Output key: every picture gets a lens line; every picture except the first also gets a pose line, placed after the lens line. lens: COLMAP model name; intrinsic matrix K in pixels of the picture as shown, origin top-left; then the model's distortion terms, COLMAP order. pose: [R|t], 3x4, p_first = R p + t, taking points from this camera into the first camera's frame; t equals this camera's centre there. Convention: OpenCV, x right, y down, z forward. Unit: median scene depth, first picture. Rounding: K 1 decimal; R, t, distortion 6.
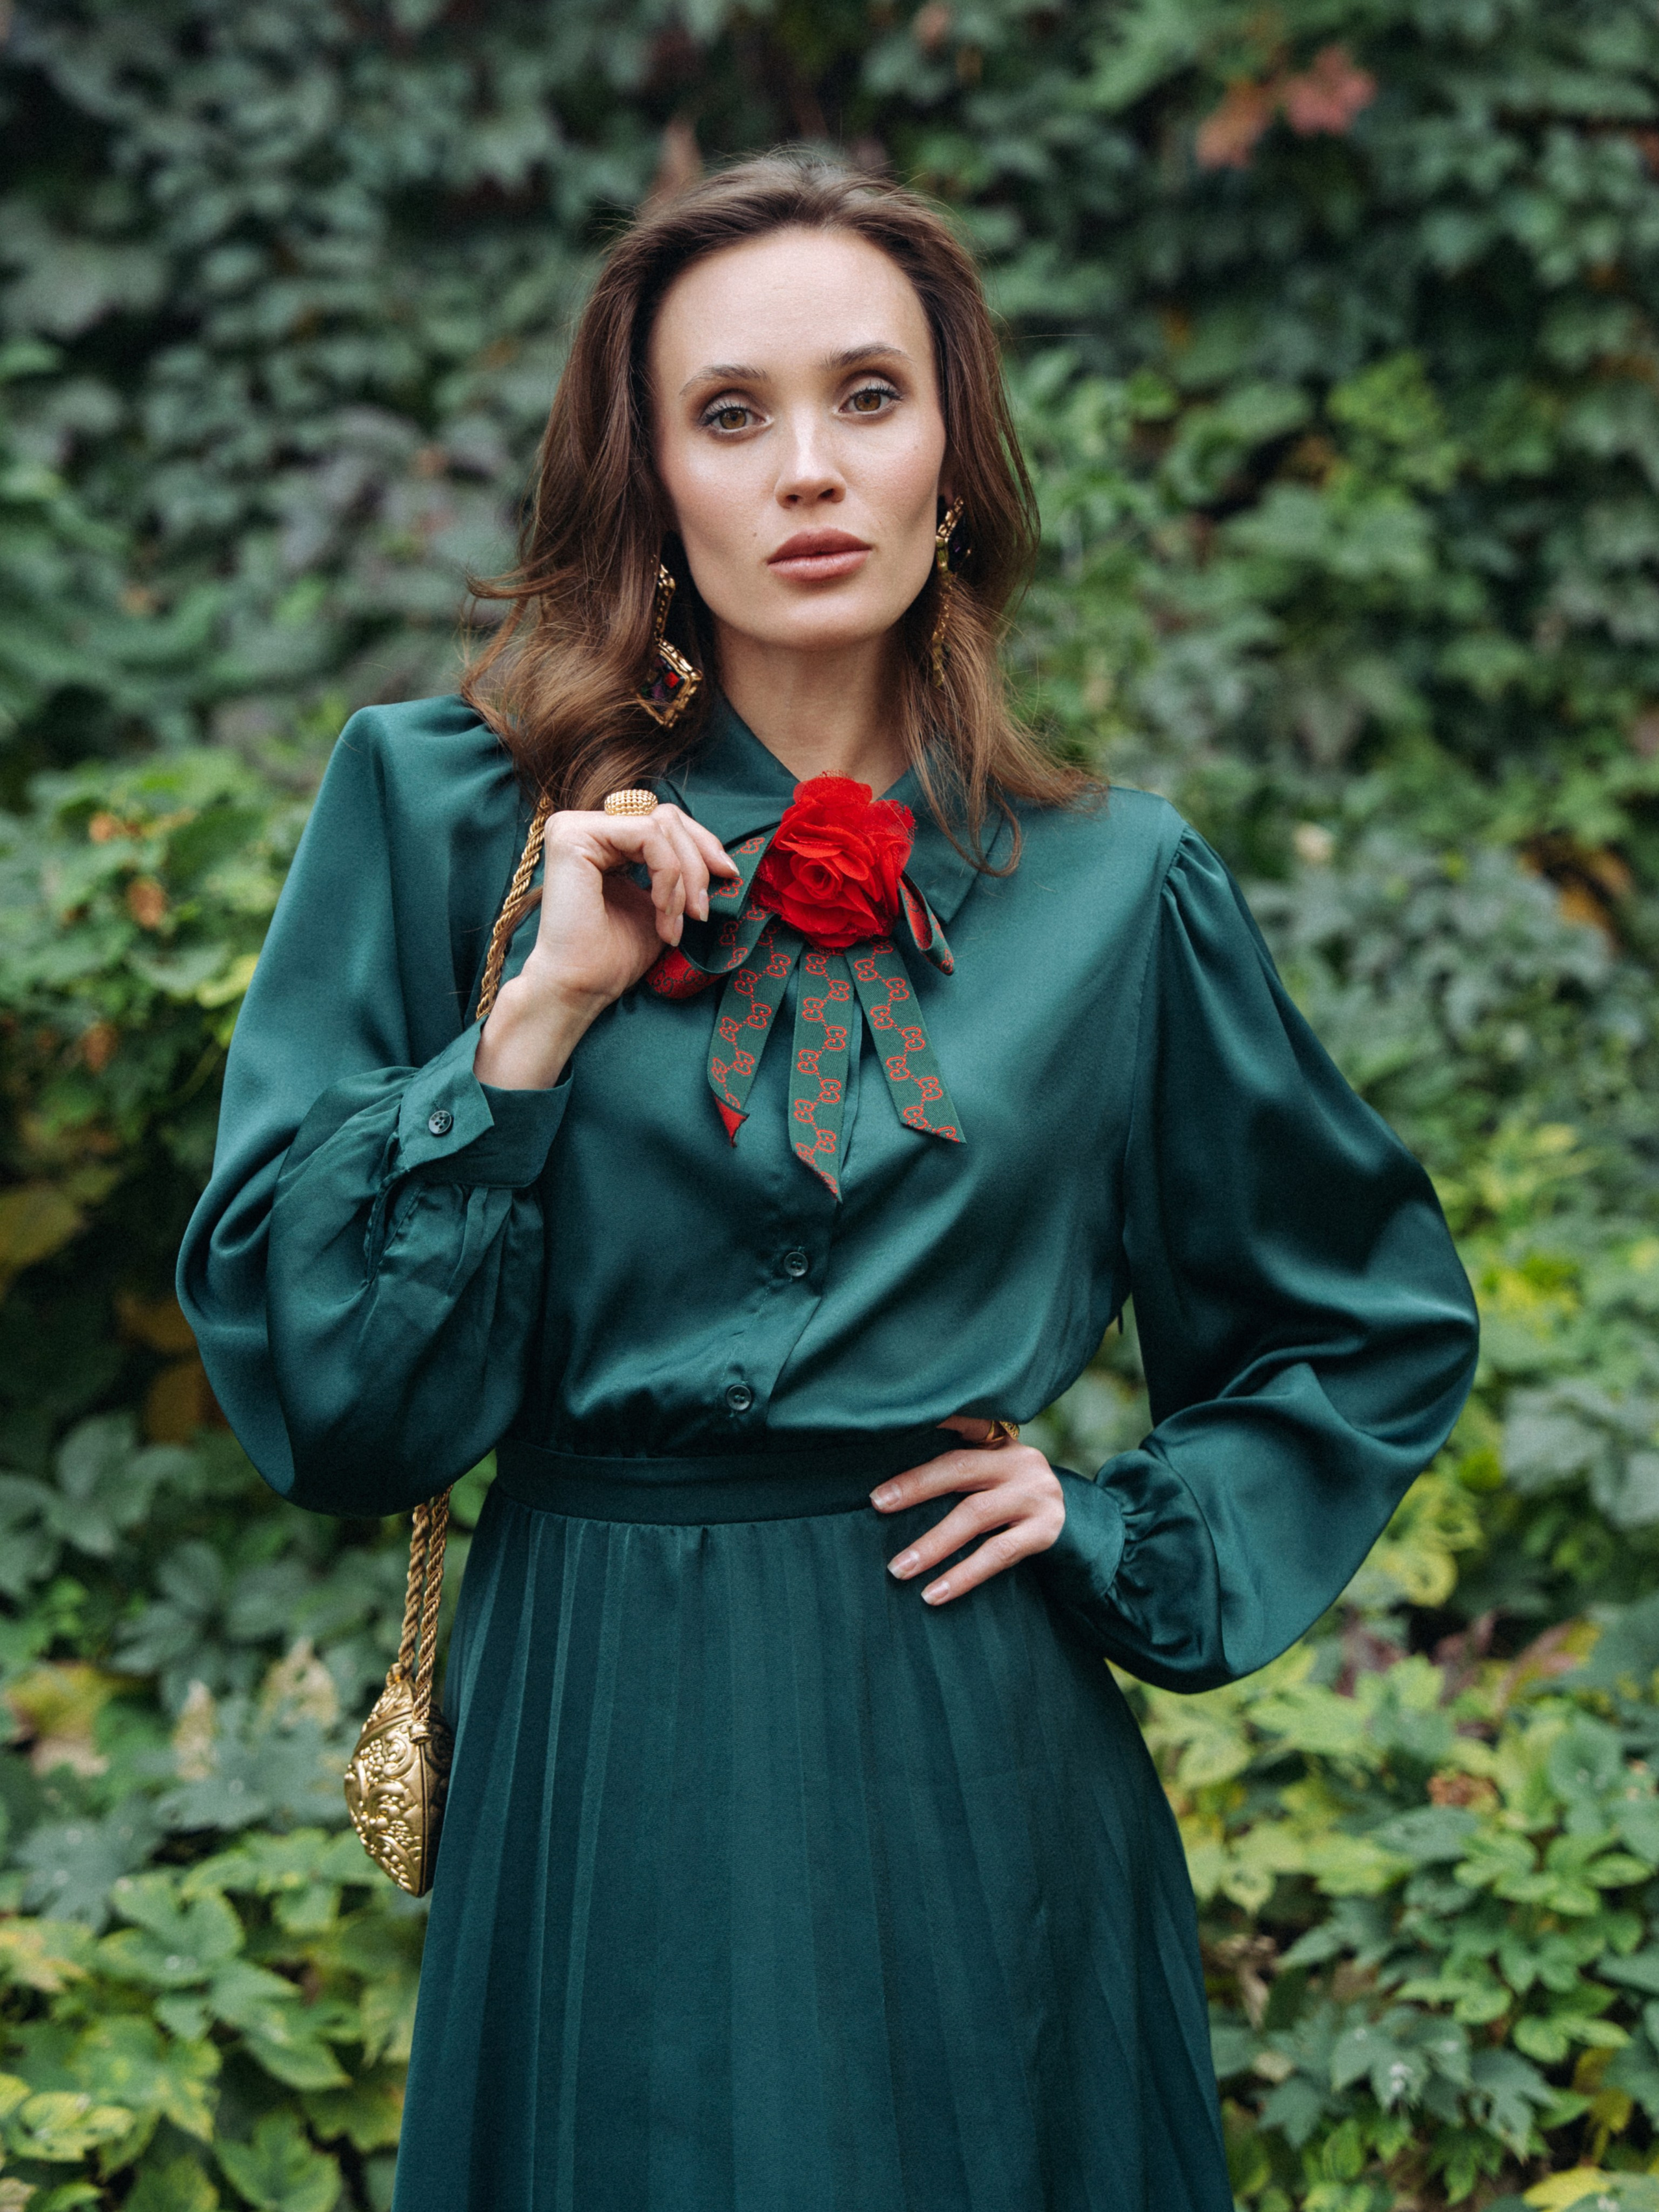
lens RADIAL K [[4532.7, 0, 829.5], [0, 4532.7, 1106.0], [0, 0, 1]] dist [0.083264, 0.538632]
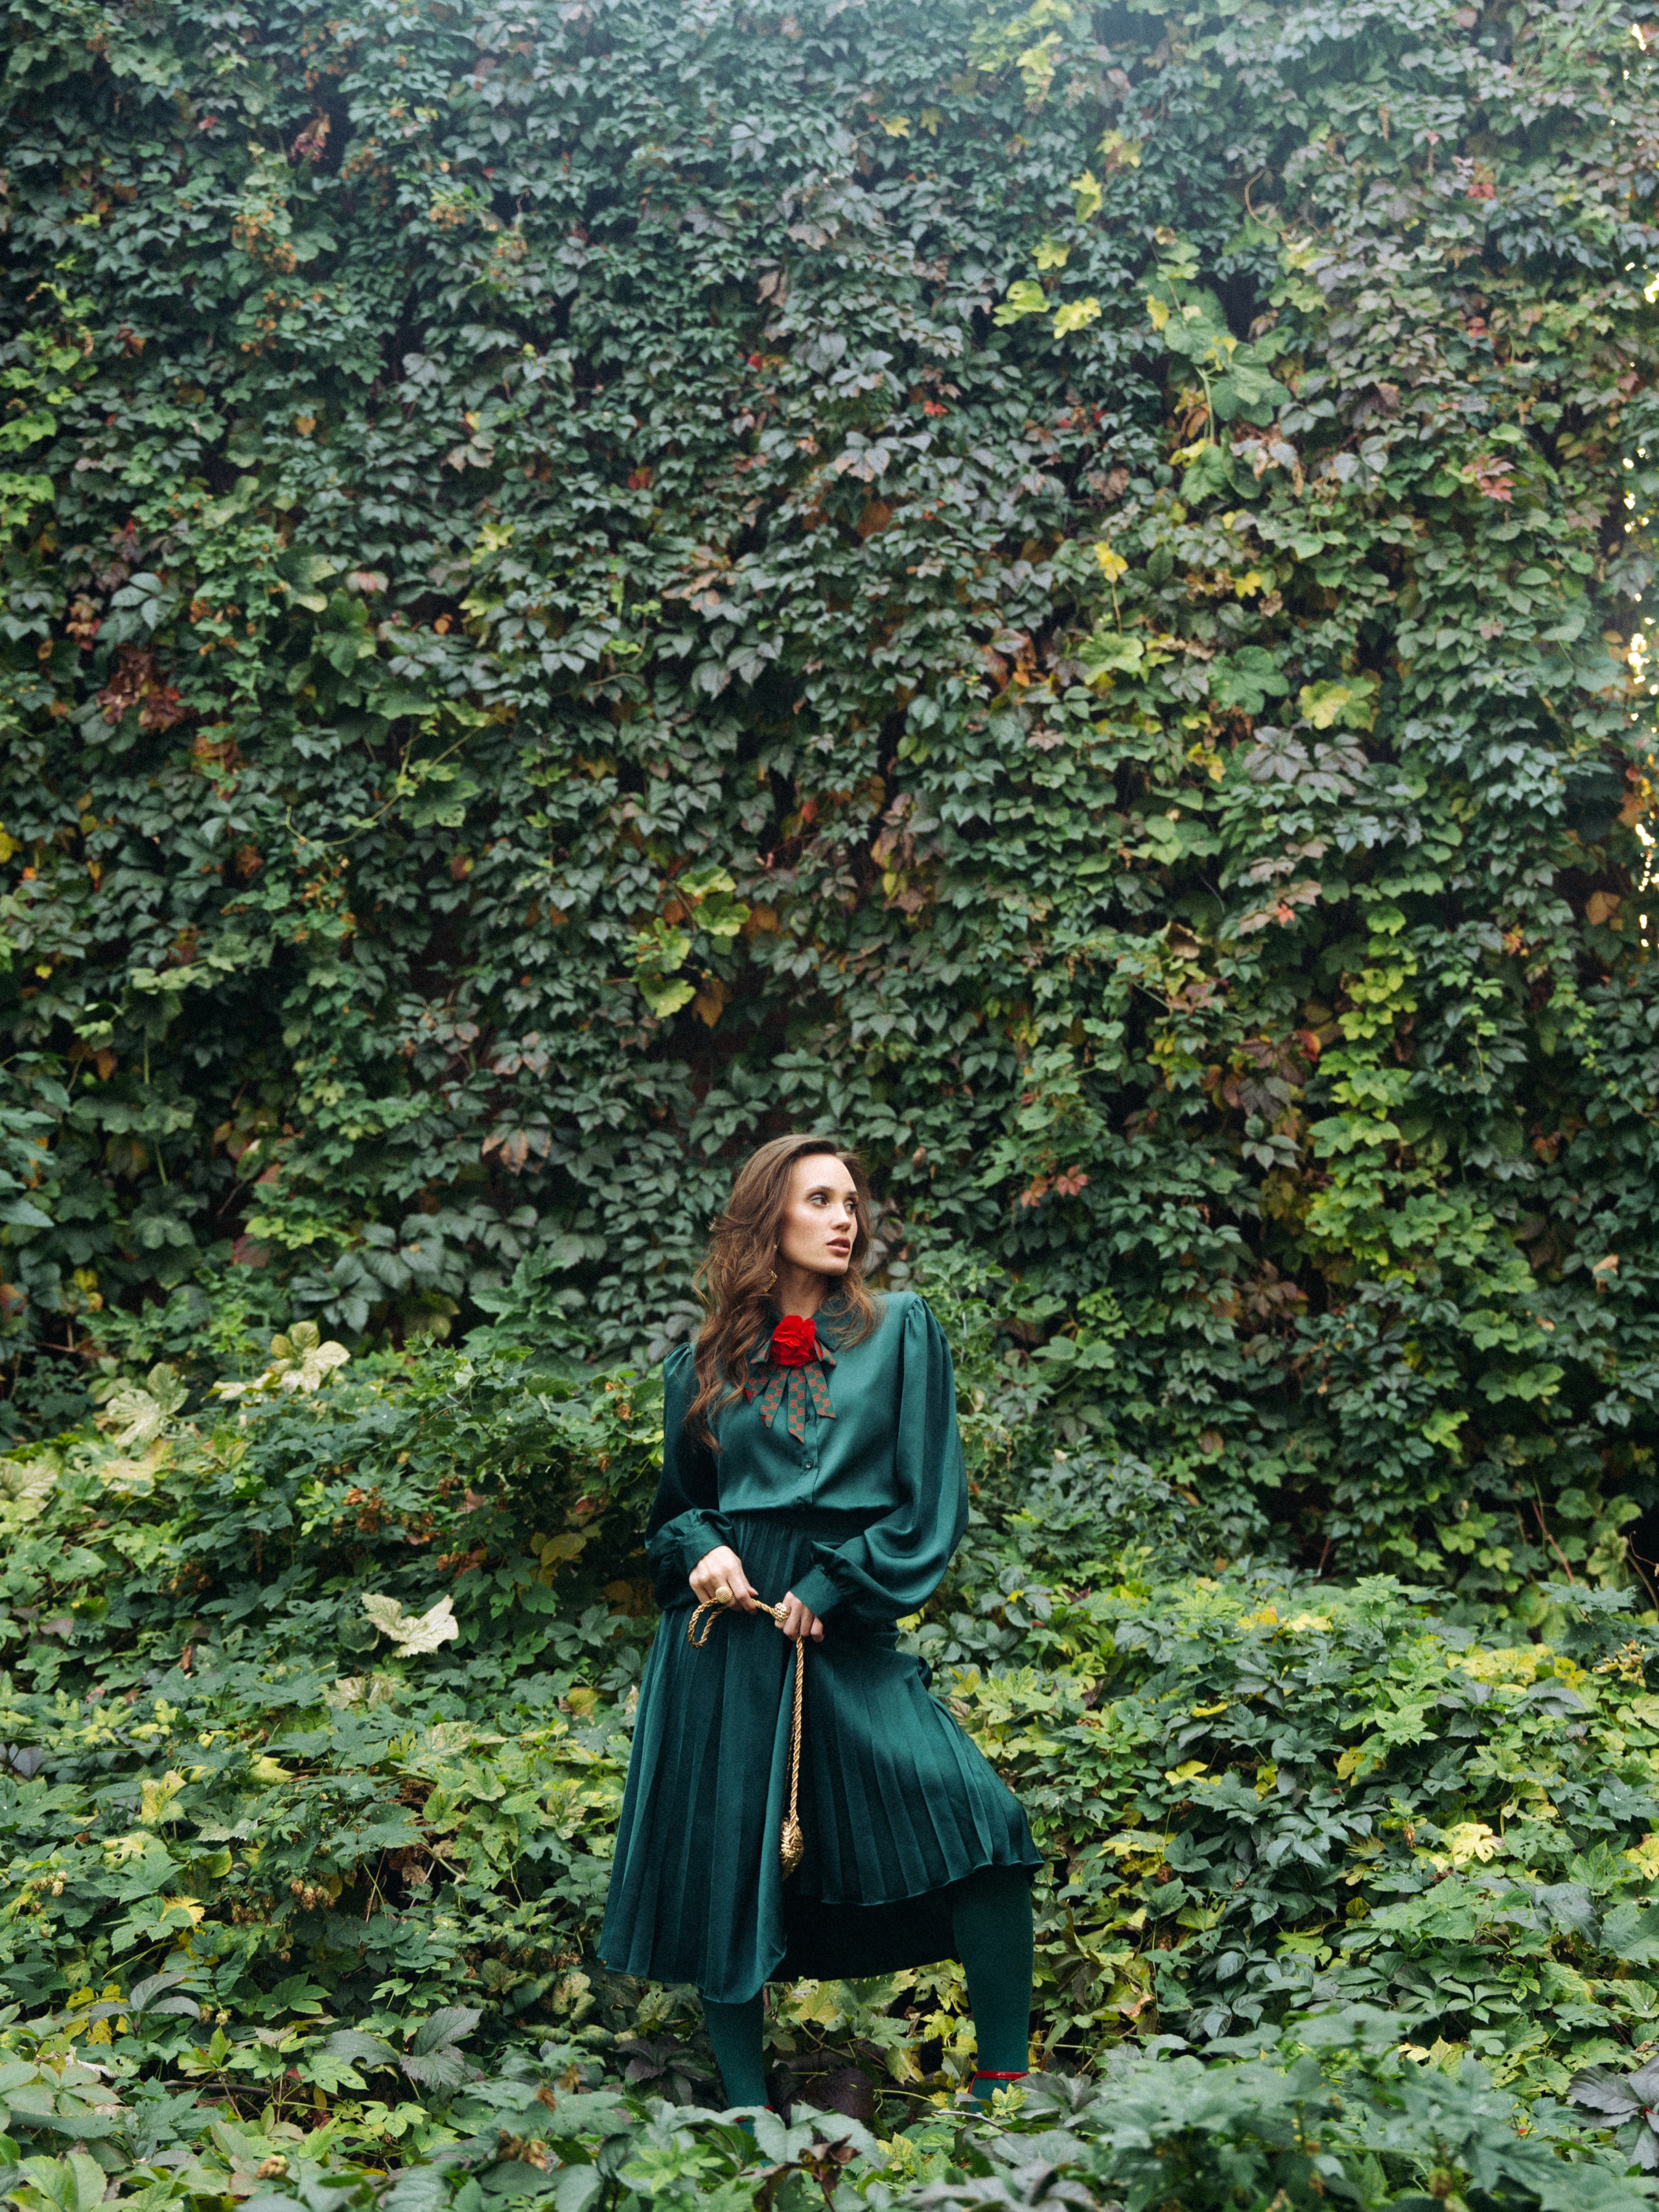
lens RADIAL K [[2242.3, 0, 829.5], [0, 2242.3, 1106.0], [0, 0, 1]] dist [-0.307531, -0.004449]
pose [[0.999517, 0.021078, -0.022822, 0.001680], [-0.026557, 0.960899, -0.275623, 0.077866], [0.016120, 0.276096, 0.960995, -0.190637]]
